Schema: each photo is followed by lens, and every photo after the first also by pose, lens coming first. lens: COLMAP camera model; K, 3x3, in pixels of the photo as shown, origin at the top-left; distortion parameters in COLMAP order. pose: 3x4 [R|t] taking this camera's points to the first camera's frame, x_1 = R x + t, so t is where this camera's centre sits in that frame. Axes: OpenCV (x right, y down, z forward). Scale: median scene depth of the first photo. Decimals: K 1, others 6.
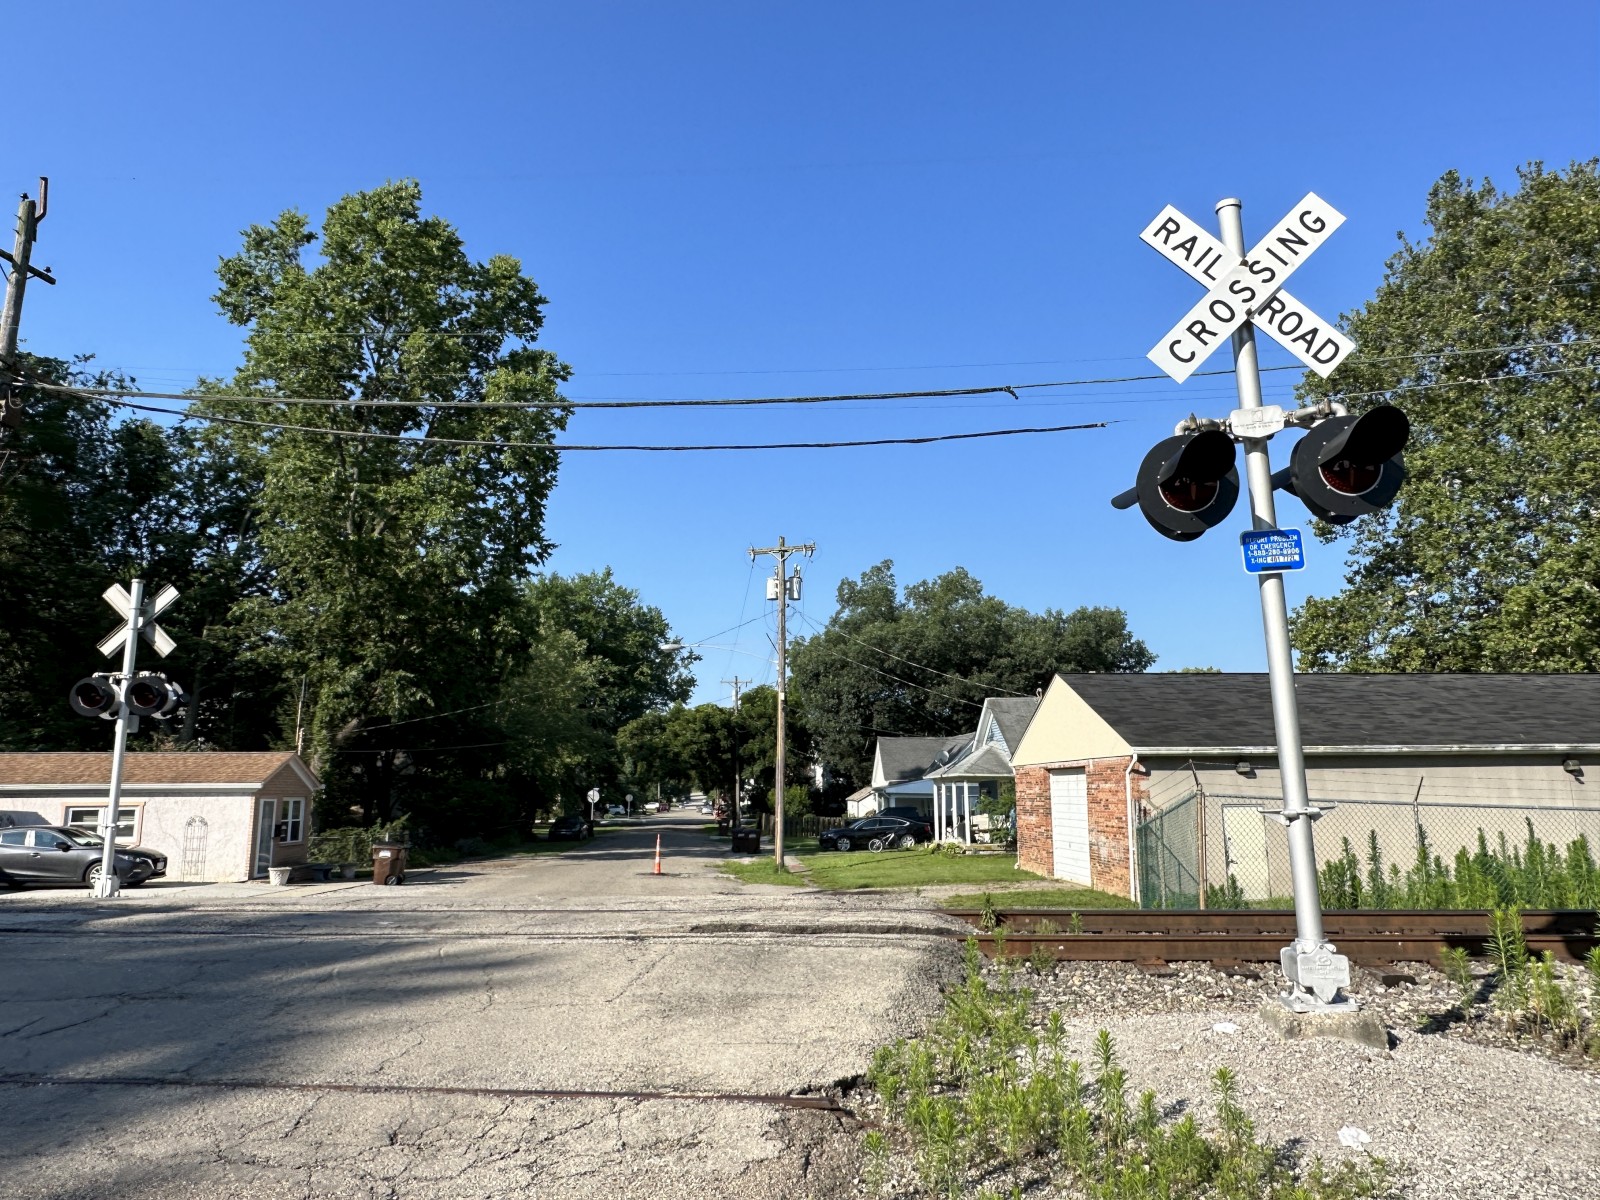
lens RADIAL K [[1104.2, 0, 811.8], [0, 1104.2, 591.9], [0, 0, 1]] dist [0.008772, -0.007575]
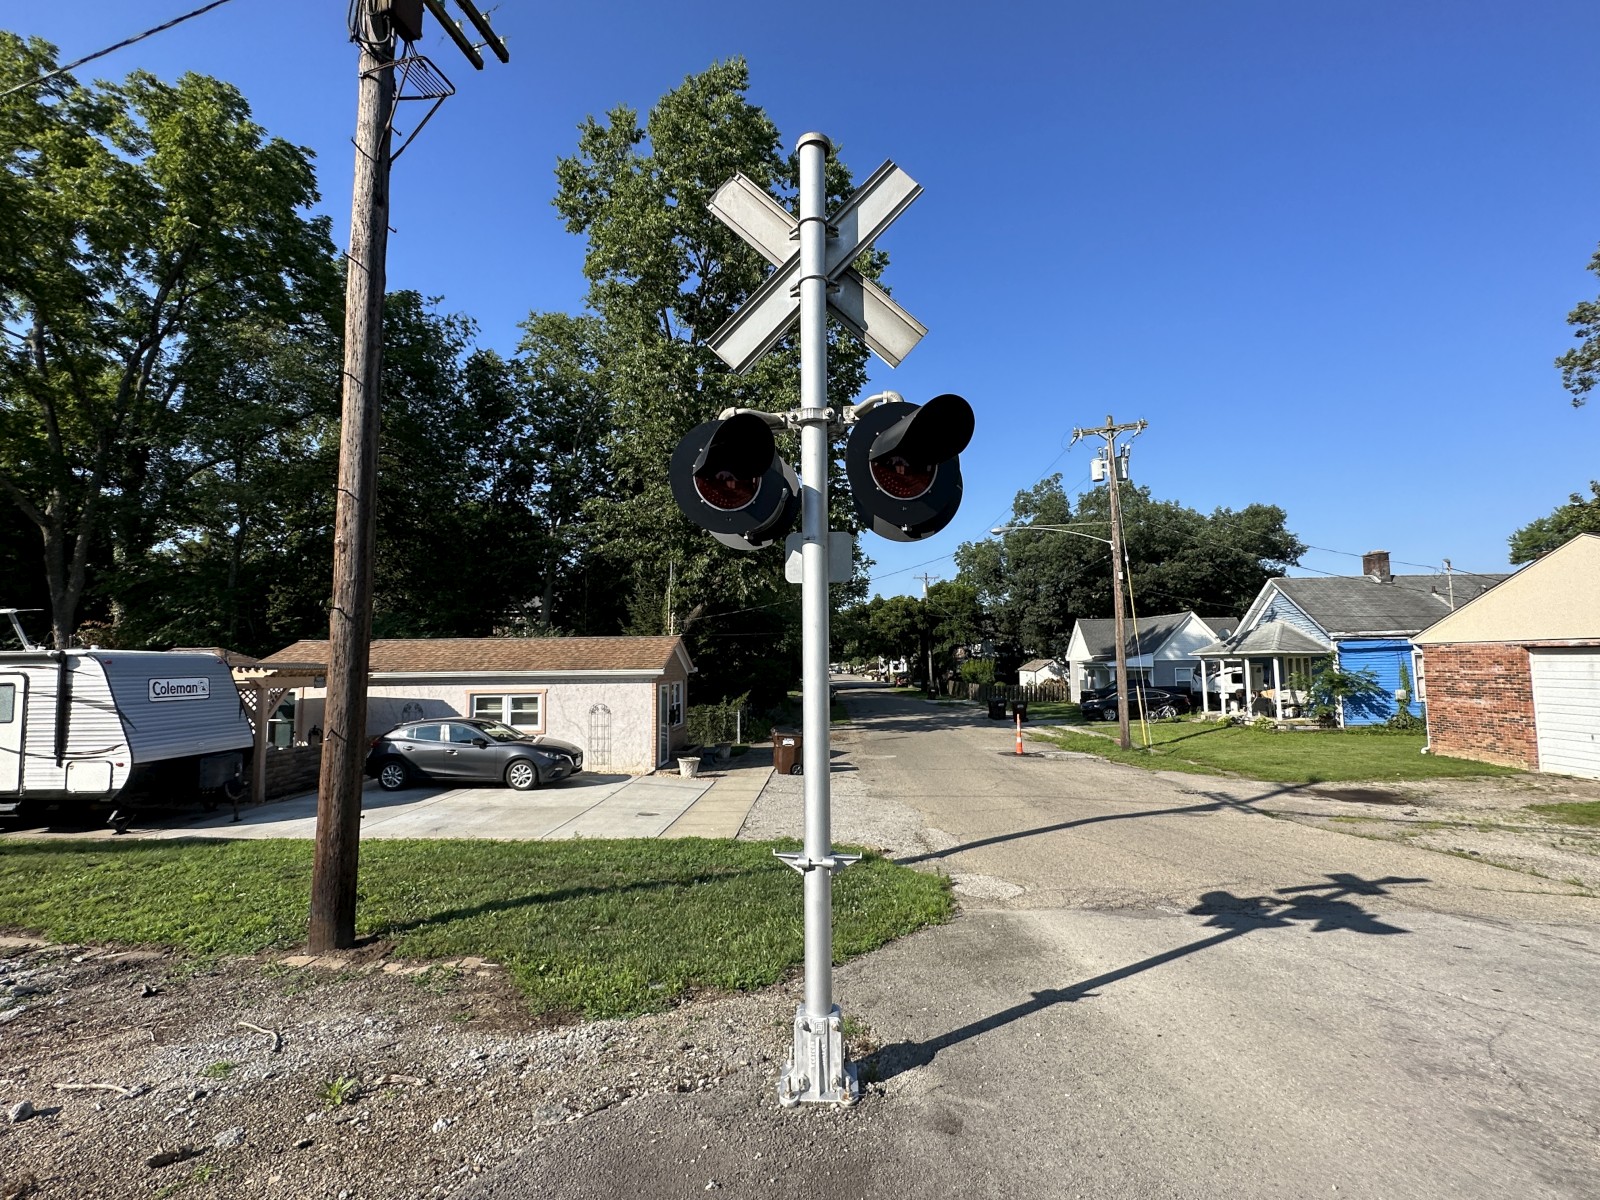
lens RADIAL K [[746.0, 0, 793.8], [0, 746.0, 597.7], [0, 0, 1]] dist [0.000598, -0.001091]
pose [[0.991769, -0.016714, -0.126941, -0.232949], [0.028808, 0.995151, 0.094042, 0.042551], [0.124754, -0.096925, 0.987442, 0.300269]]
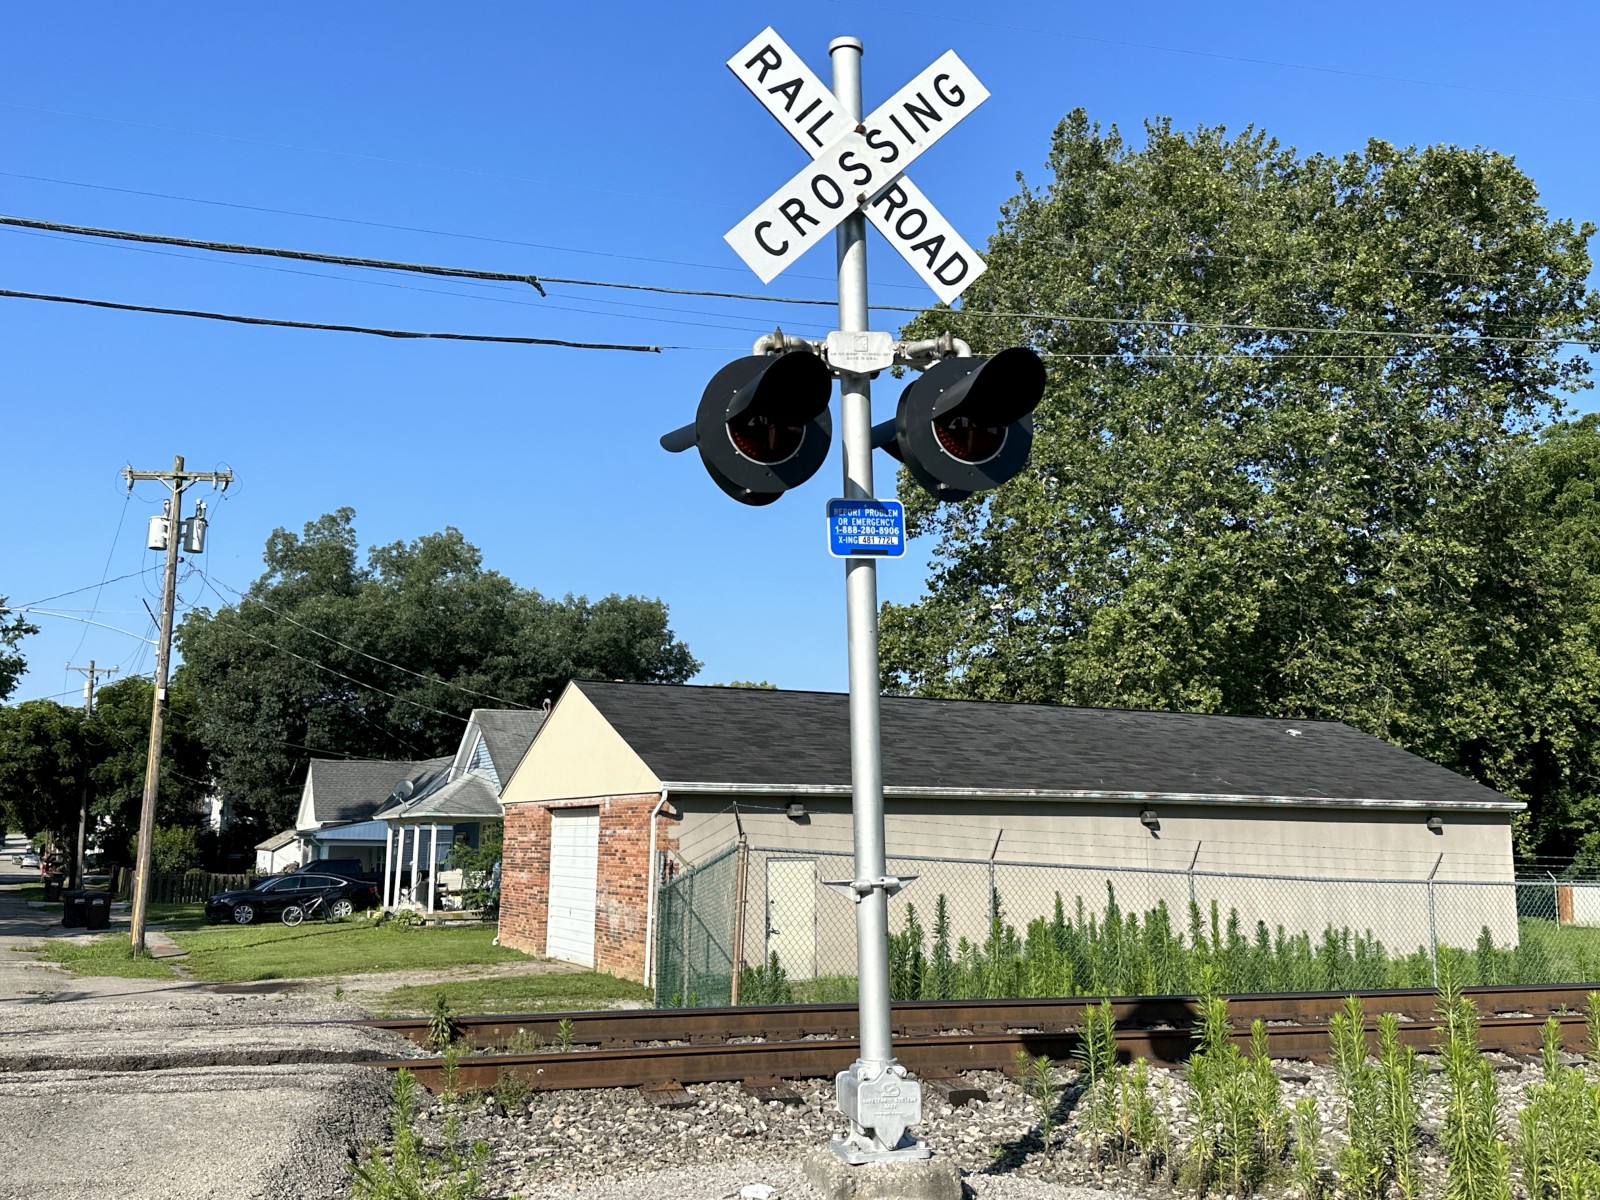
lens RADIAL K [[1475.9, 0, 788.1], [0, 1475.9, 607.3], [0, 0, 1]] dist [0.065832, 0.000000]
pose [[0.934082, 0.068635, 0.350400, 0.009056], [-0.077801, 0.996895, 0.012133, 0.002352], [-0.348480, -0.038595, 0.936521, 0.031484]]
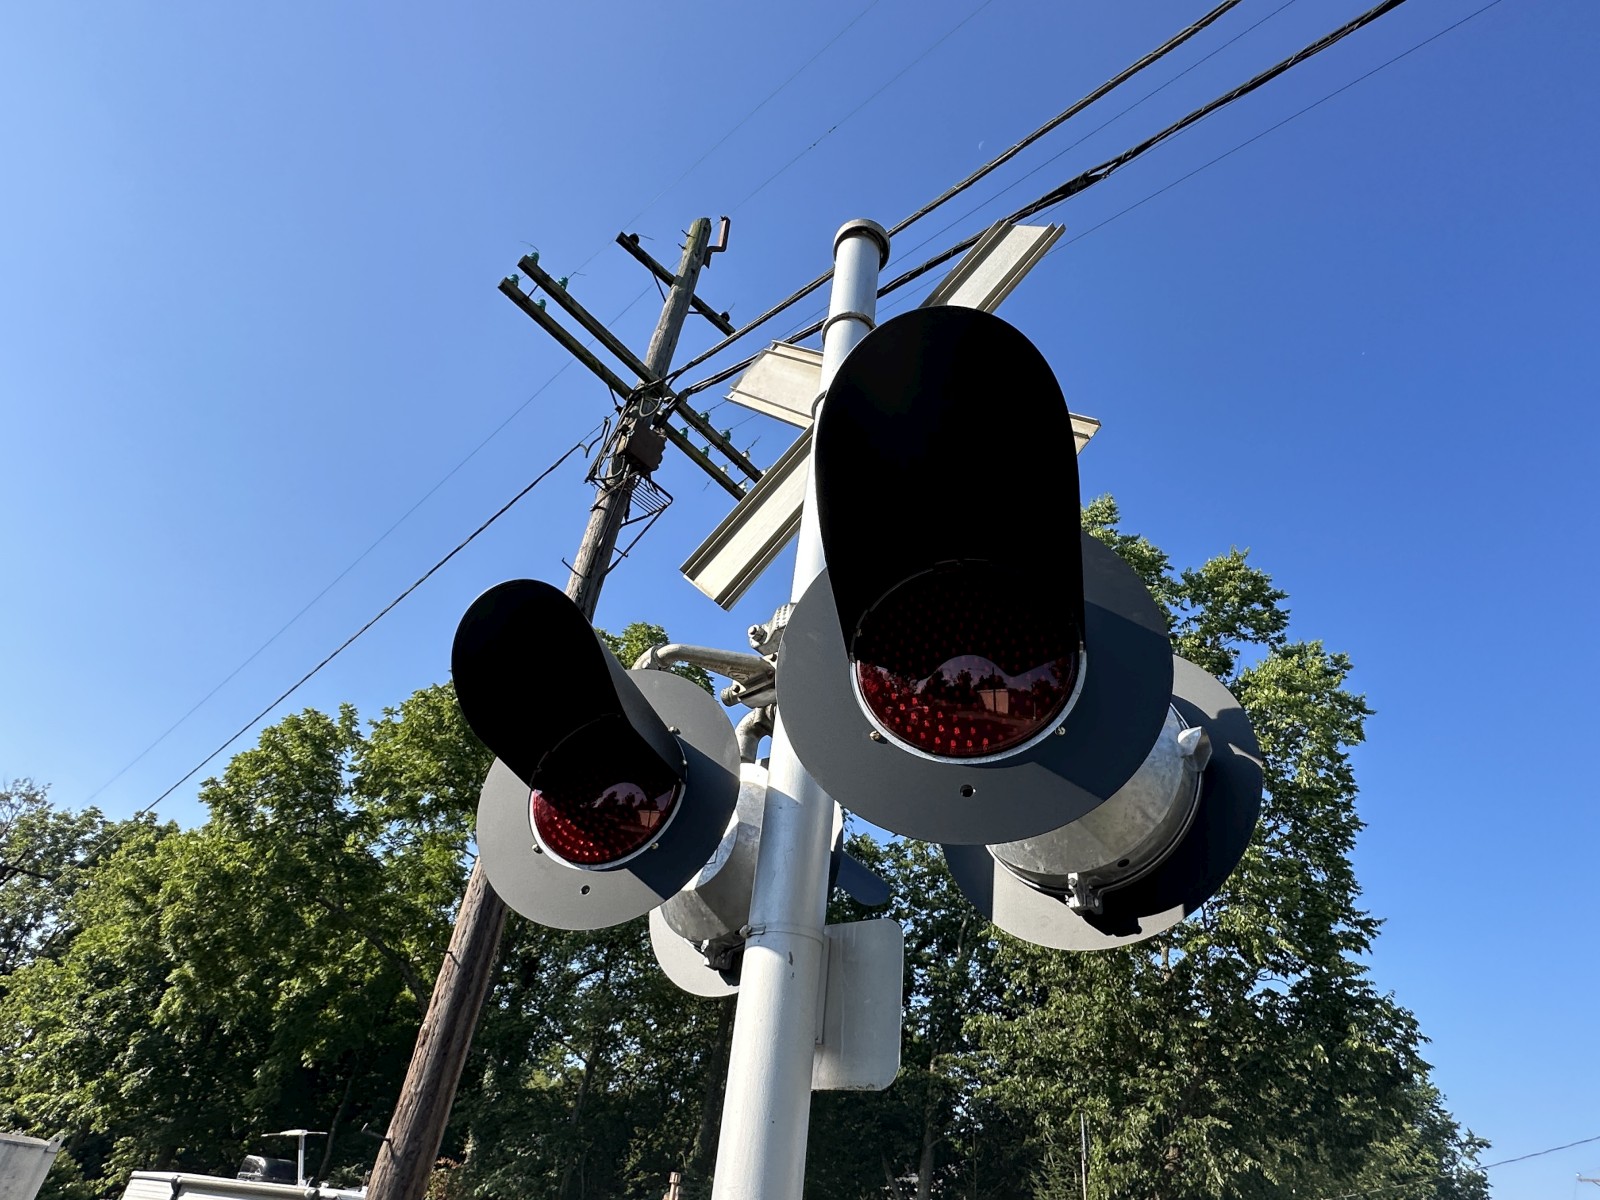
lens RADIAL K [[881.6, 0, 793.5], [0, 881.6, 609.8], [0, 0, 1]] dist [-0.002318, 0.000301]
pose [[0.815045, -0.270784, -0.512228, -0.219652], [-0.000442, 0.883780, -0.467903, 0.048855], [0.579398, 0.381588, 0.720200, 0.357989]]
